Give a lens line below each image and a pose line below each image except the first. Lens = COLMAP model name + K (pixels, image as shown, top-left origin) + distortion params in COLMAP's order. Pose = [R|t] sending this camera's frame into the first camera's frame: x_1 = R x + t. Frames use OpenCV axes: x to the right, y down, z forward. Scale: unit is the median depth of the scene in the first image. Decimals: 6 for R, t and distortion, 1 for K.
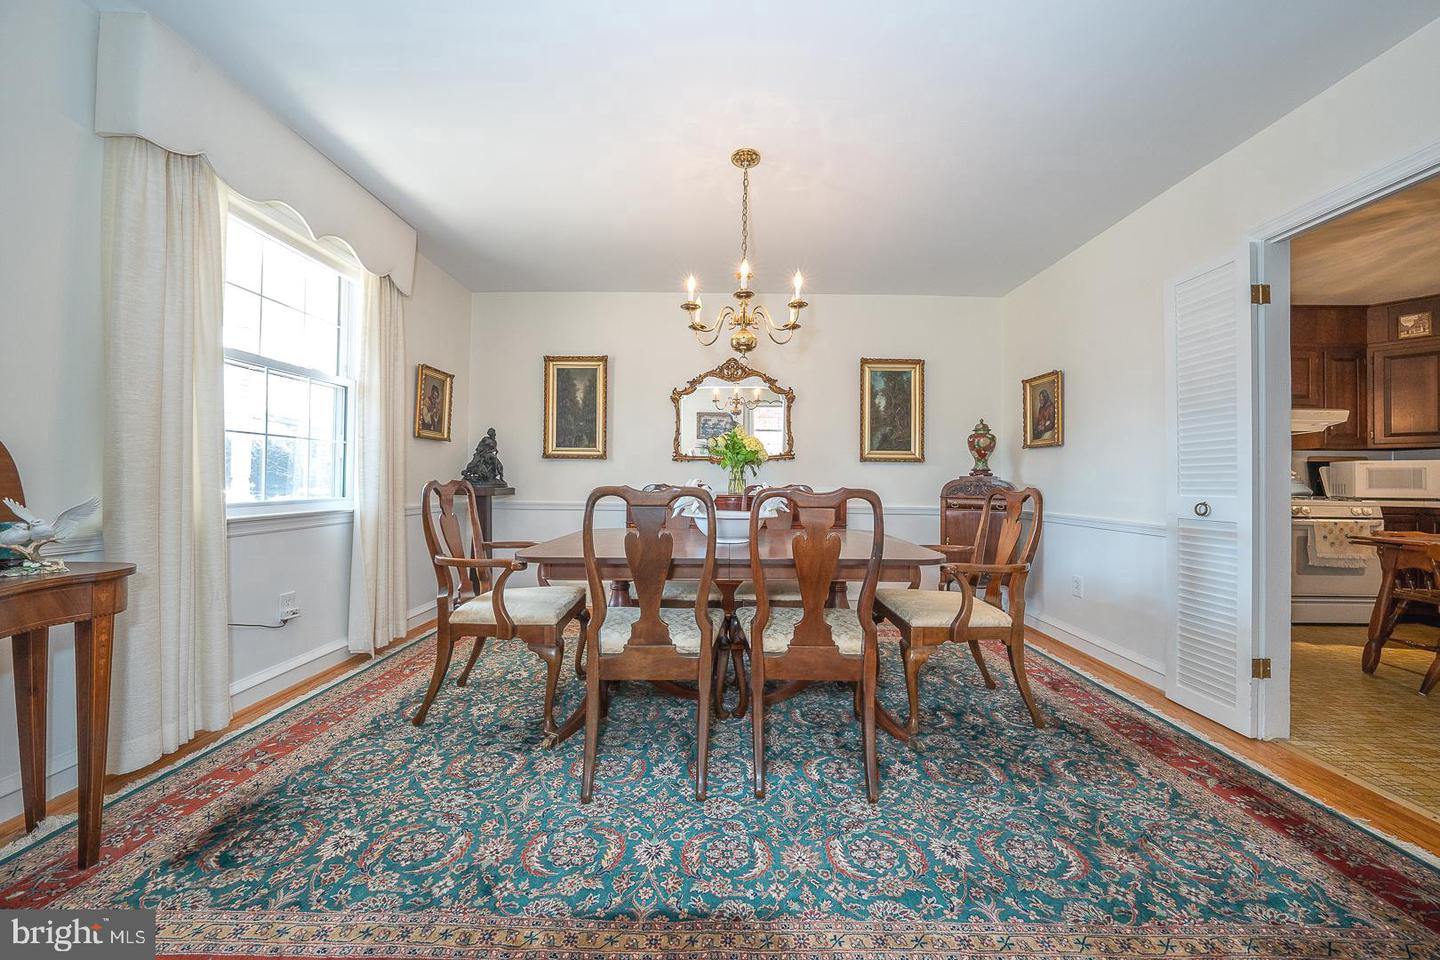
lens RADIAL K [[485.3, 0, 720.0], [0, 485.3, 480.0], [0, 0, 1]] dist [0.000579, 0.000126]
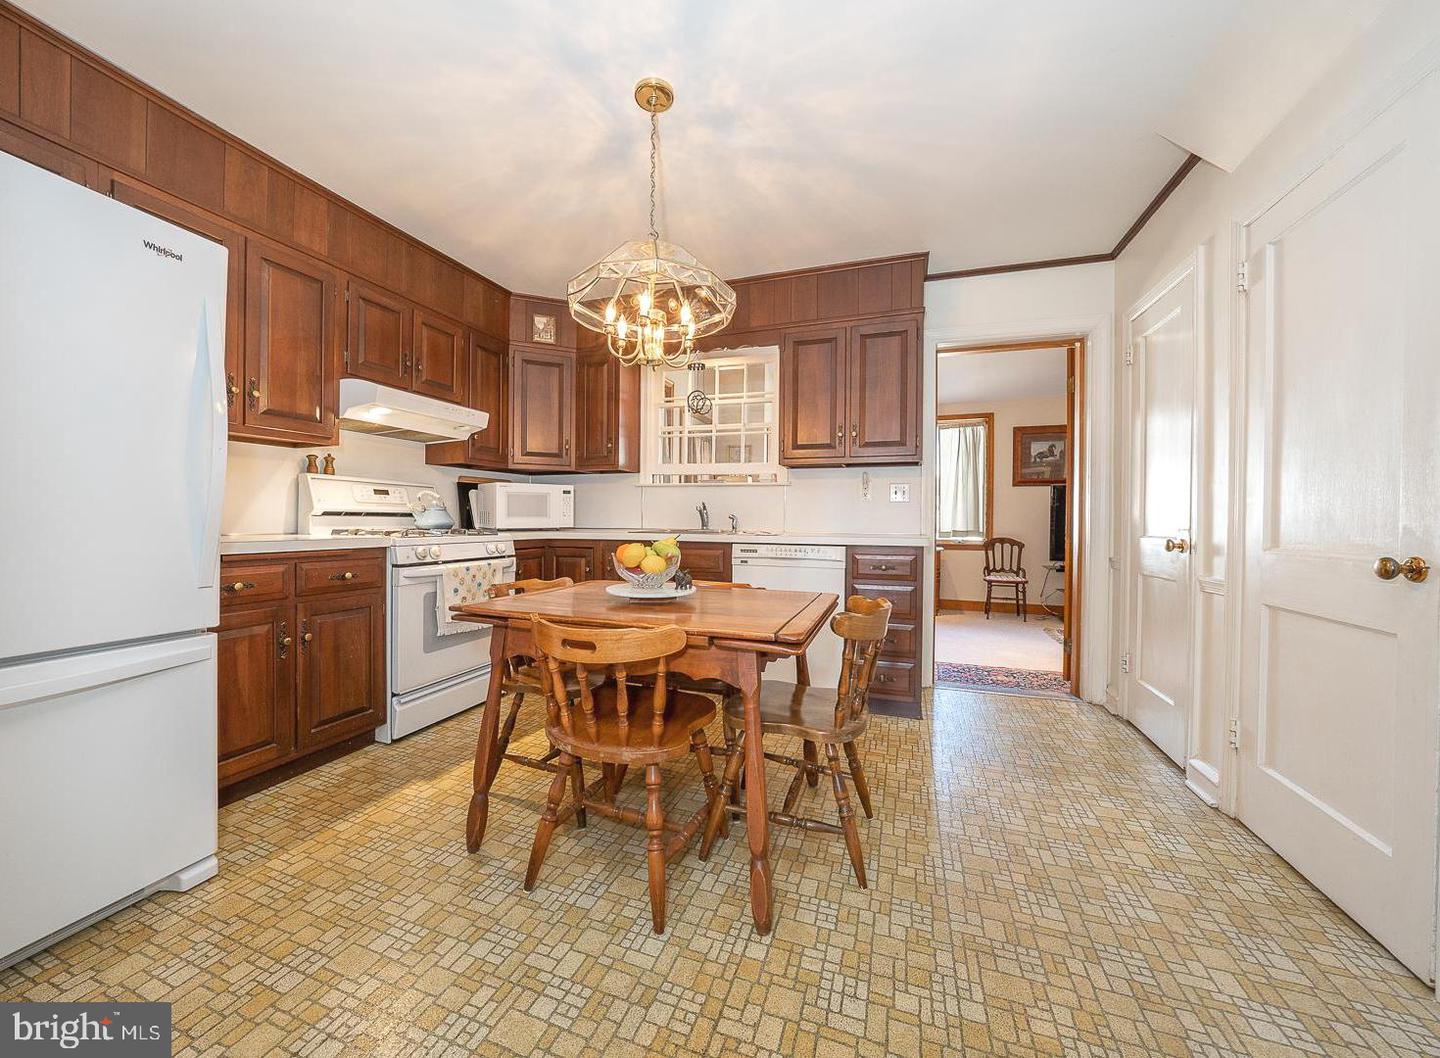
lens RADIAL K [[534.7, 0, 716.0], [0, 534.7, 520.0], [0, 0, 1]] dist [-0.000579, -0.000015]
pose [[0.314231, -0.005012, 0.949333, 0.614375], [-0.013653, 0.999859, 0.009798, 0.008390], [-0.949248, -0.016040, 0.314118, 0.401735]]
